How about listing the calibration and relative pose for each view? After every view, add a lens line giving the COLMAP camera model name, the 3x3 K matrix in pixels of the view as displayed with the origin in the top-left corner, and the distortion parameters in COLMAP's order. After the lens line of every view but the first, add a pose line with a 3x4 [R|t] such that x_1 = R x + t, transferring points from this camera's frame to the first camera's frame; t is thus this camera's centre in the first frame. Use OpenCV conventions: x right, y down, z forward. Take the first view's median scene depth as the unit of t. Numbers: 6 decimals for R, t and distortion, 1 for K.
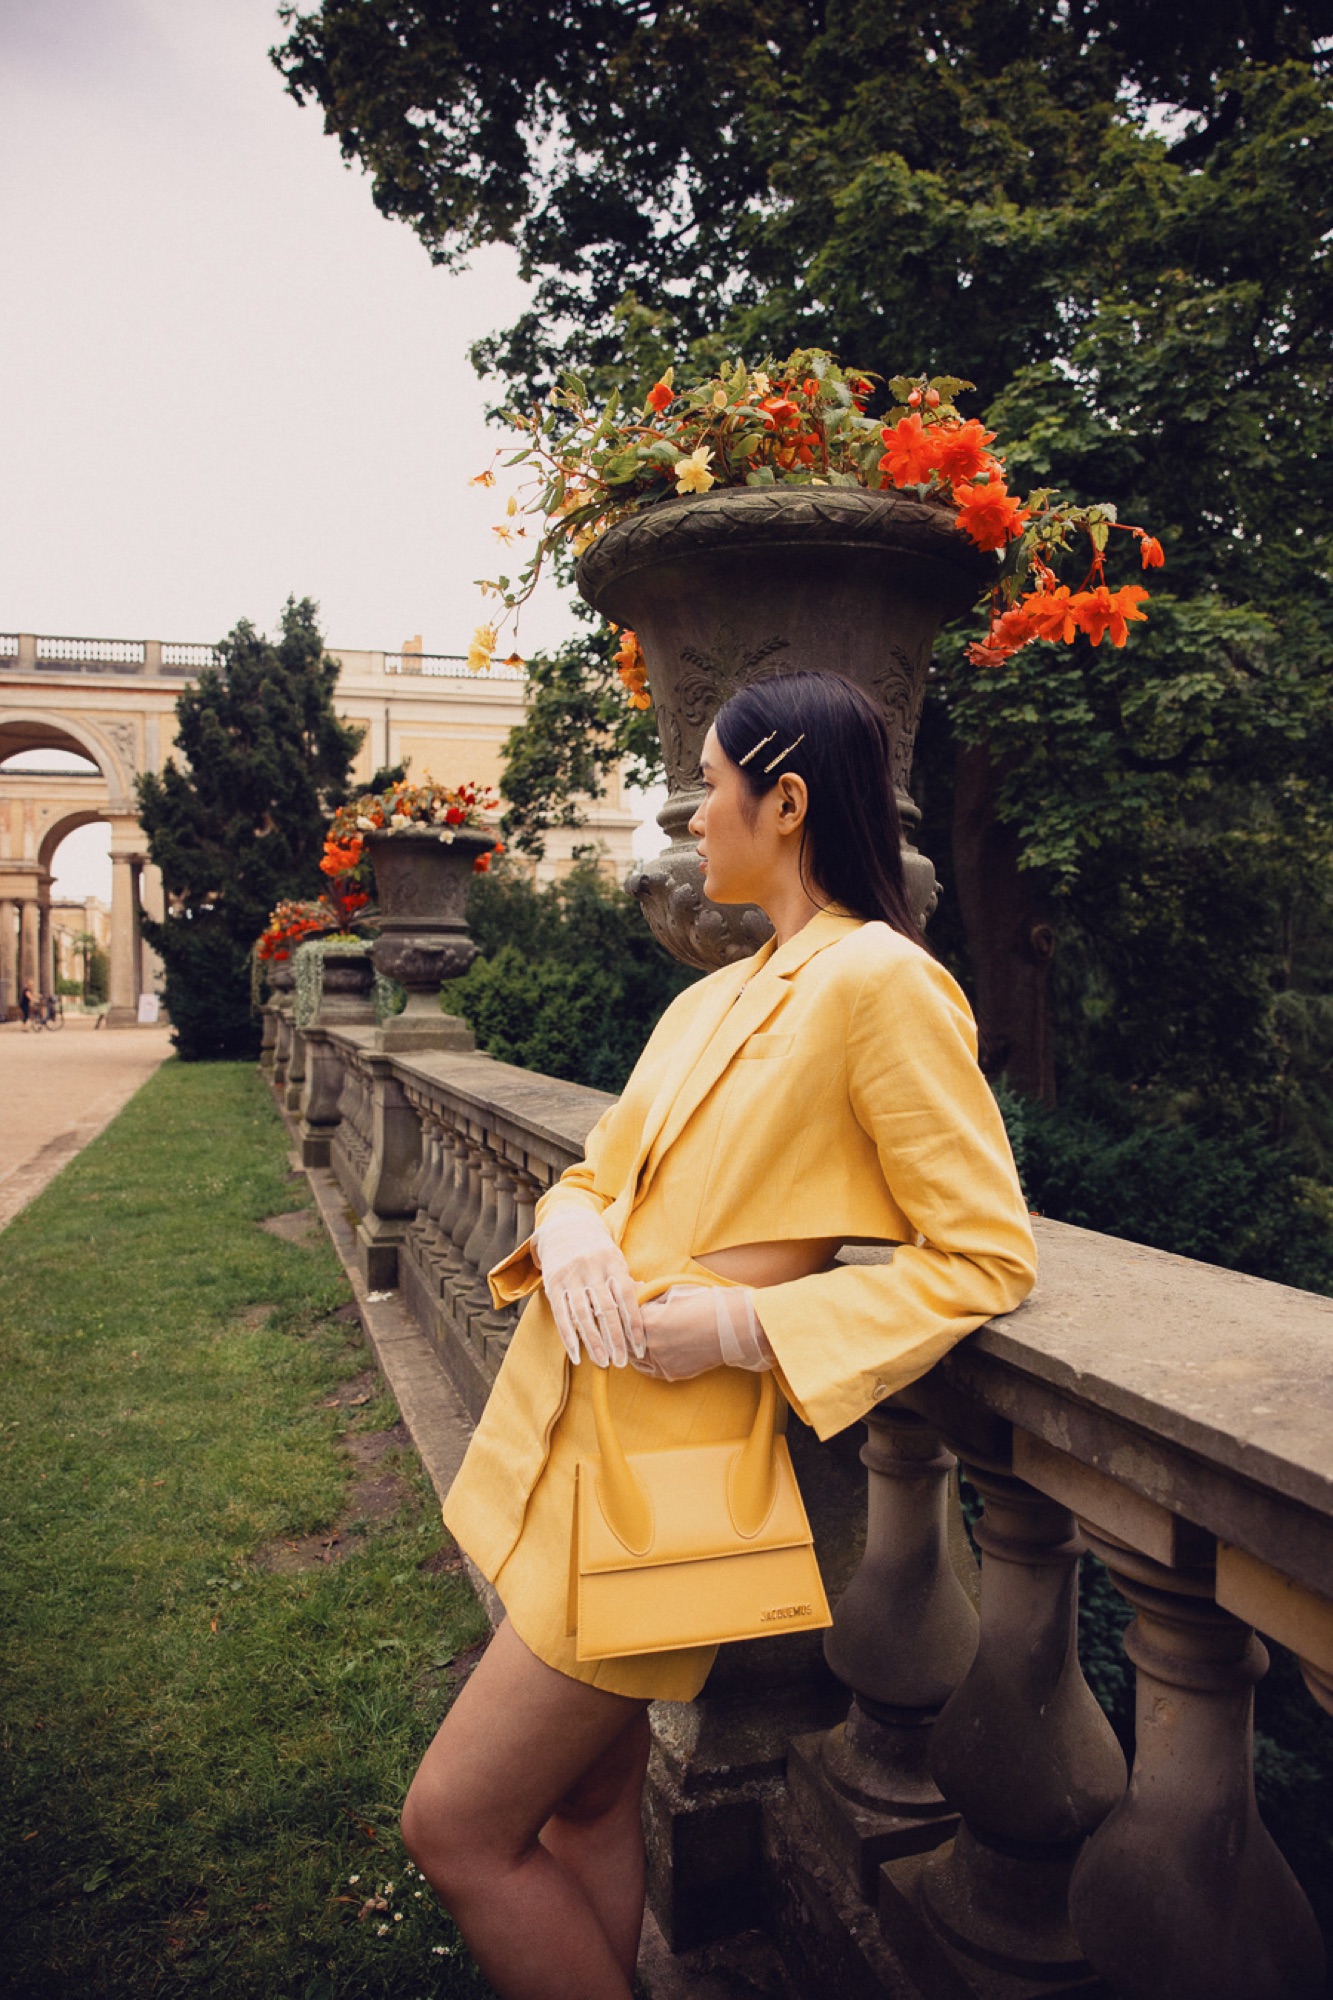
lens RADIAL K [[1386.9, 0, 664.3], [0, 1386.9, 999.4], [0, 0, 1]] dist [-0.054463, 0.004055]
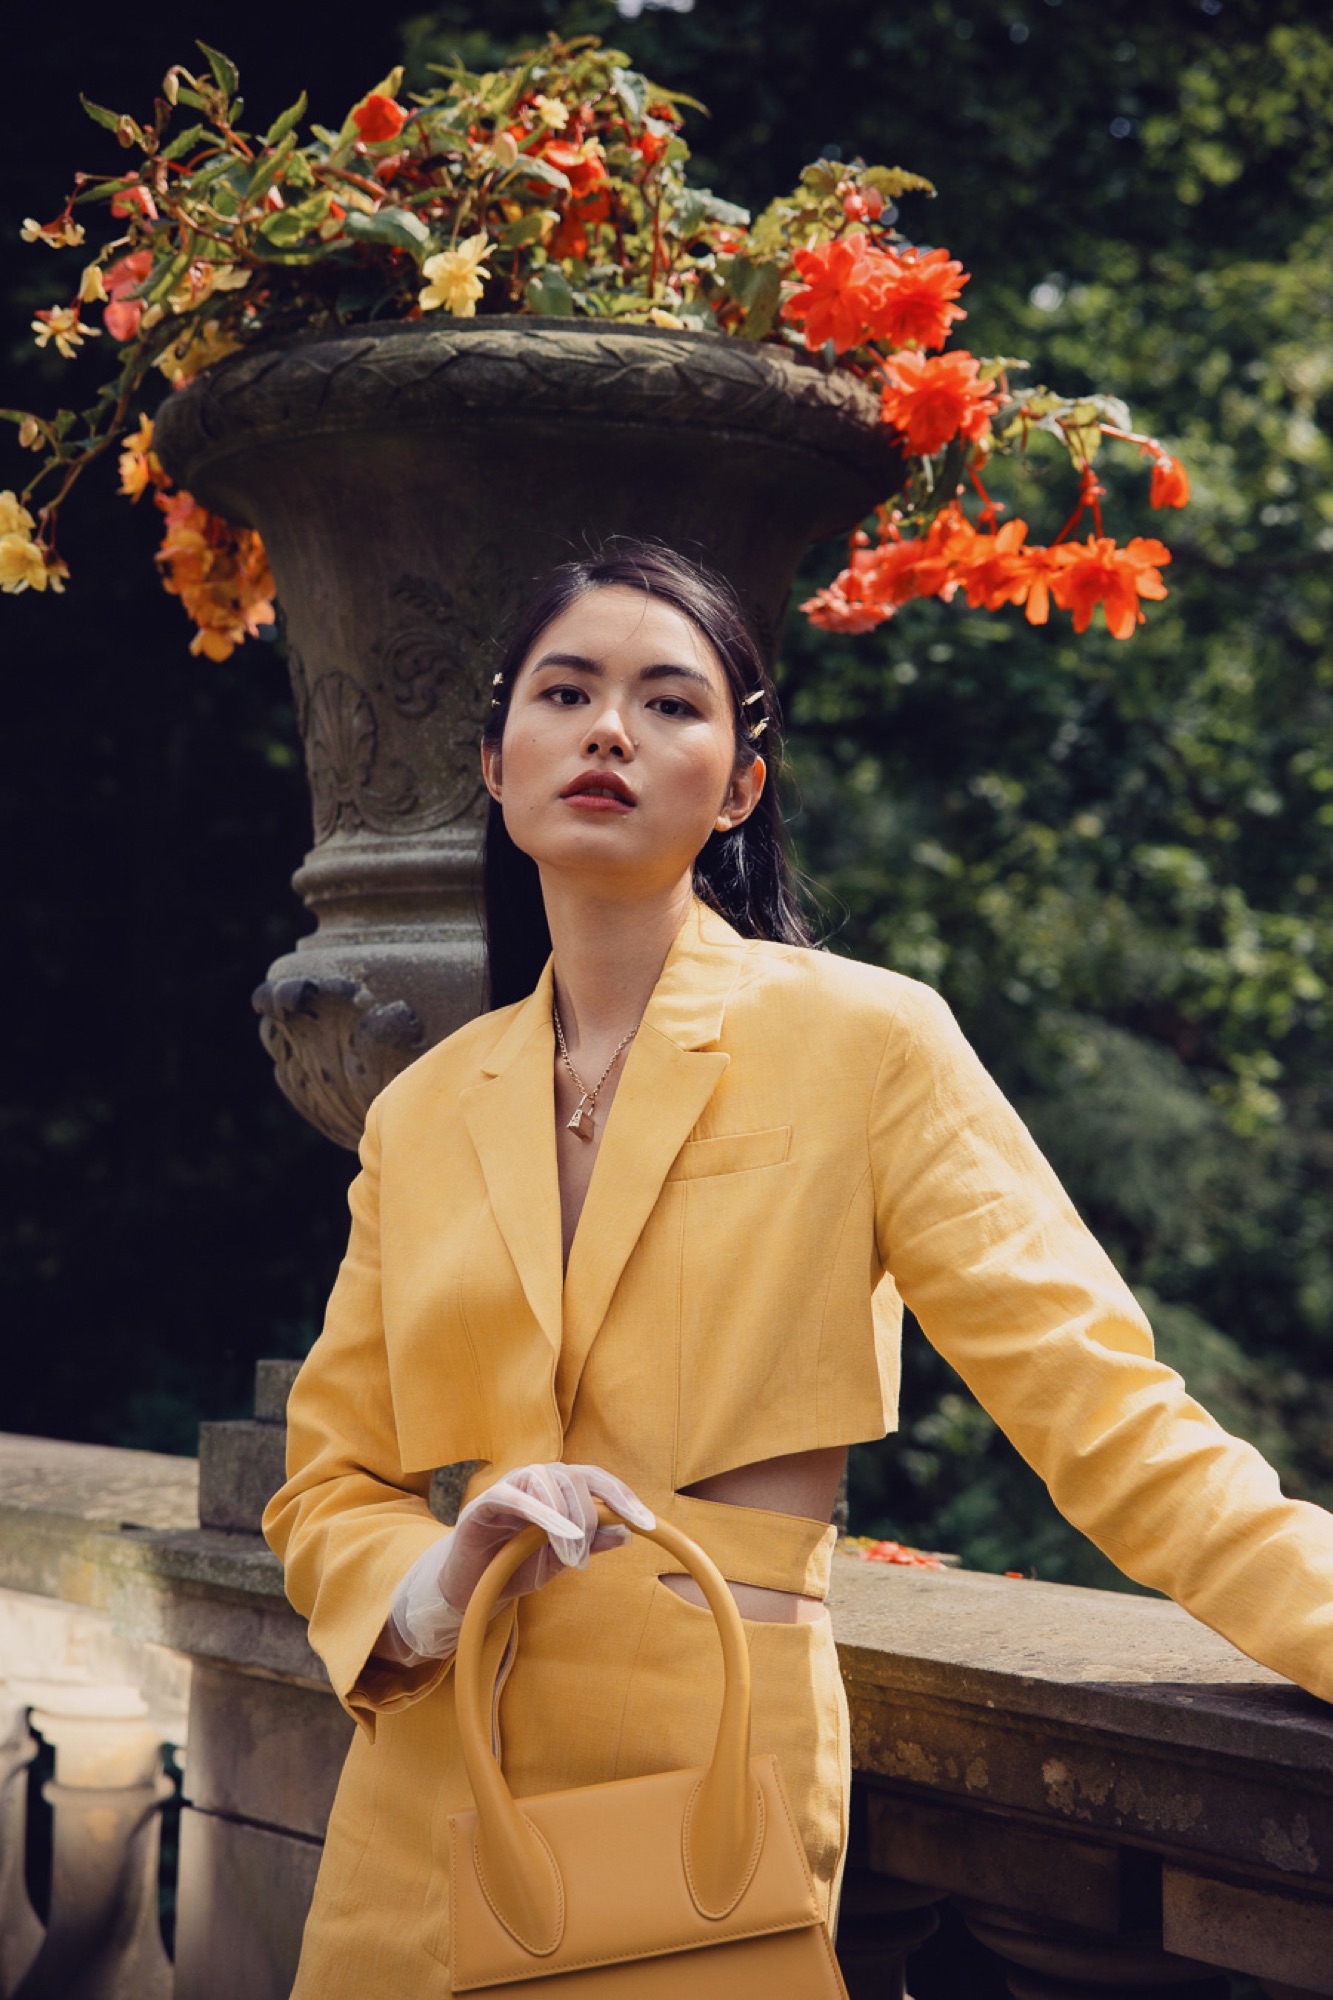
lens RADIAL K [[3331.3, 0, 665.3], [0, 3331.3, 1007.7], [0, 0, 1]] dist [0.215936, 0.000000]
pose [[0.935058, 0.031586, 0.353084, -0.383243], [-0.008096, 0.997665, -0.067810, 0.009899], [-0.354402, 0.060547, 0.933131, -0.308298]]
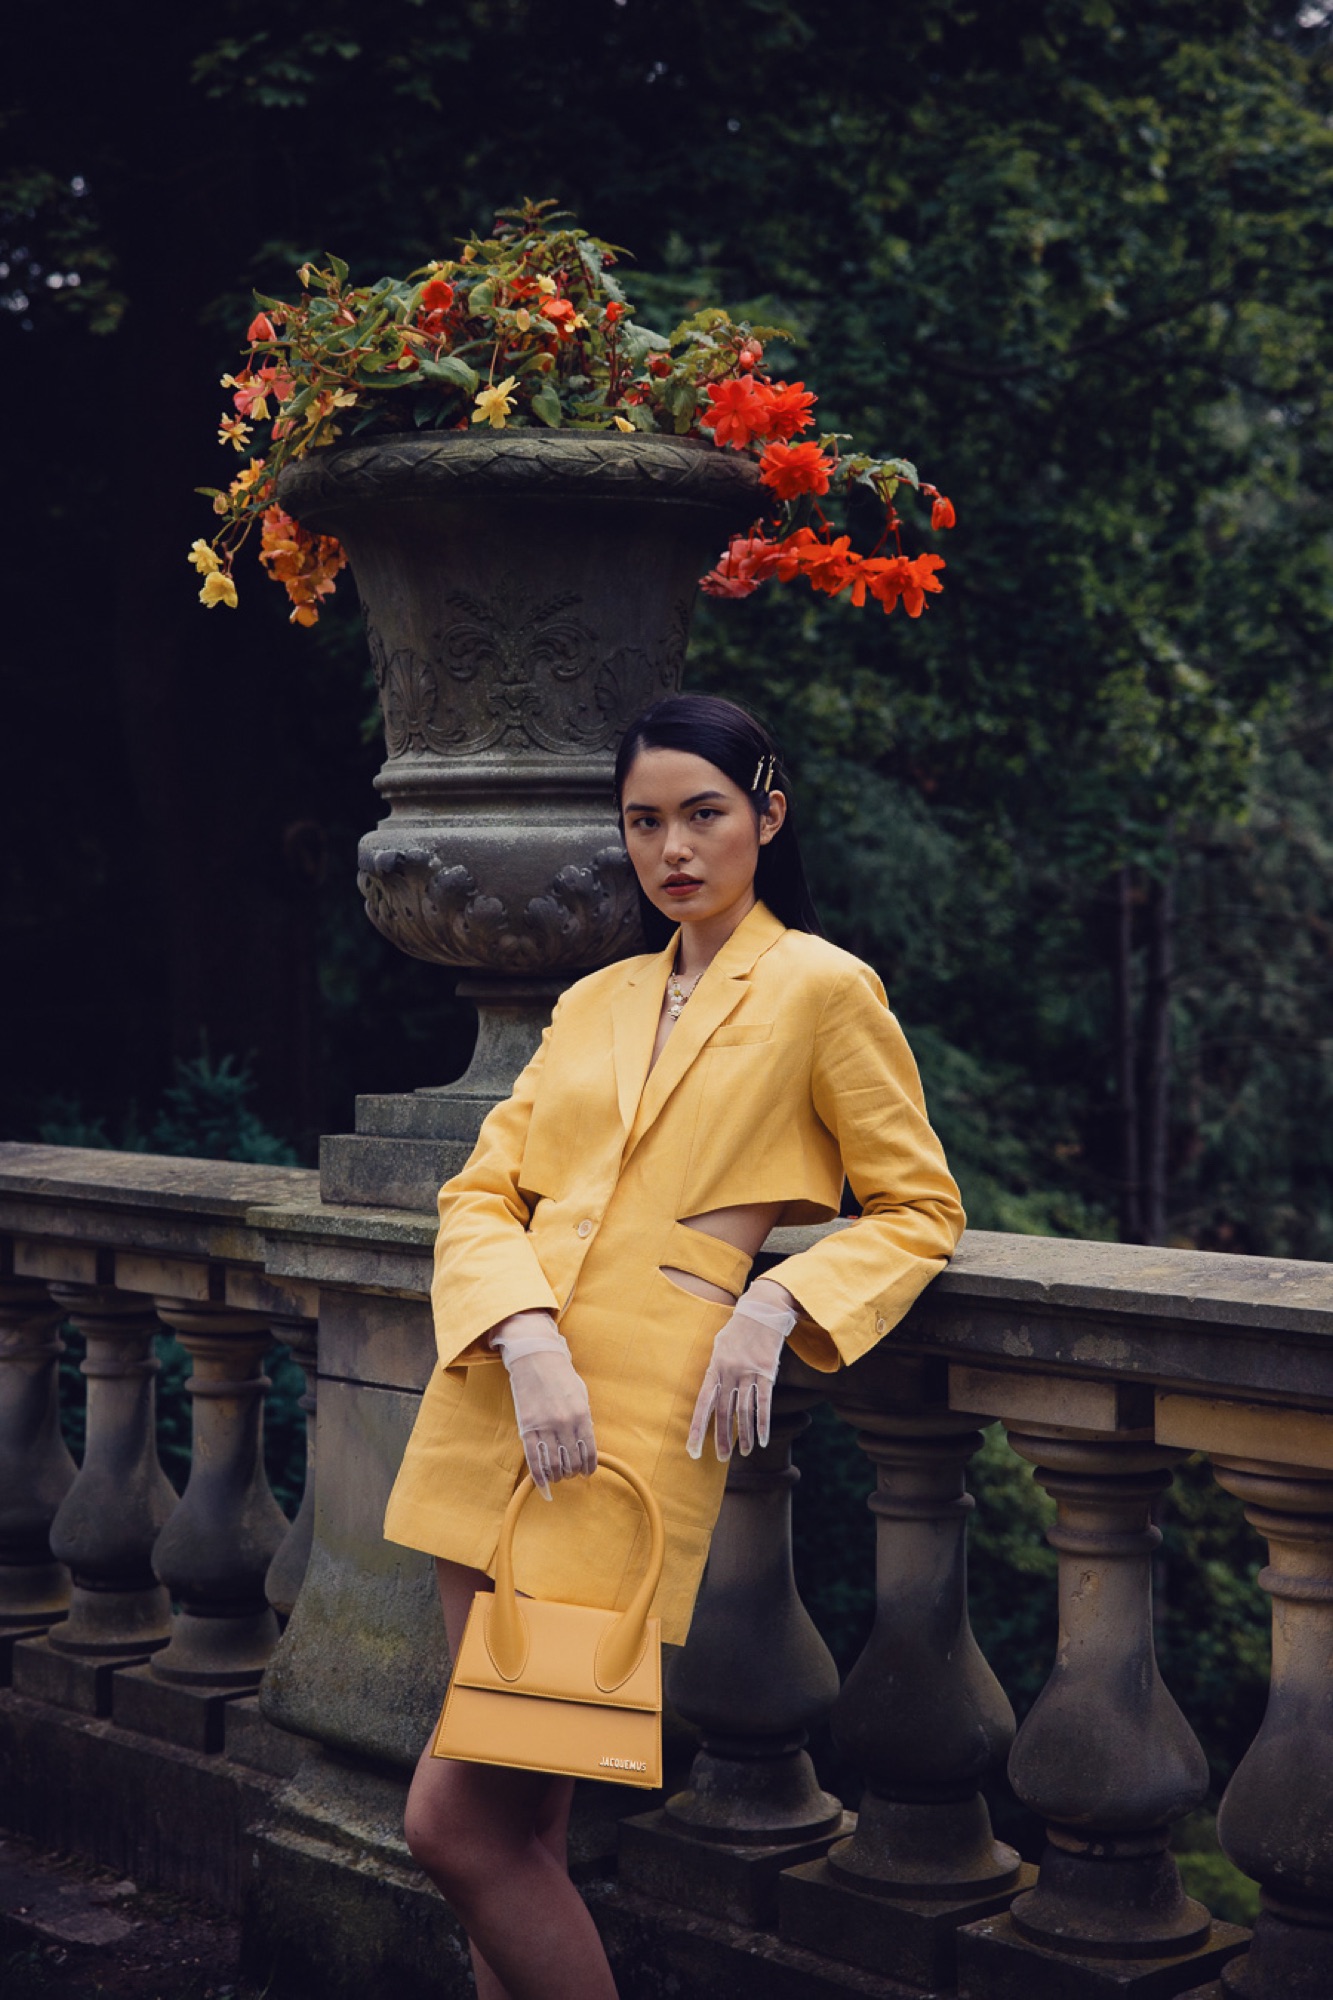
lens RADIAL K [[3395.5, 0, 670.9], [0, 3395.5, 997.2], [0, 0, 1]] dist [0.311859, 0.000000]
pose [[0.903958, -0.012843, 0.427429, -0.833614], [0.008532, 0.999892, 0.011998, -0.027062], [-0.427537, -0.007199, 0.903969, -1.056881]]
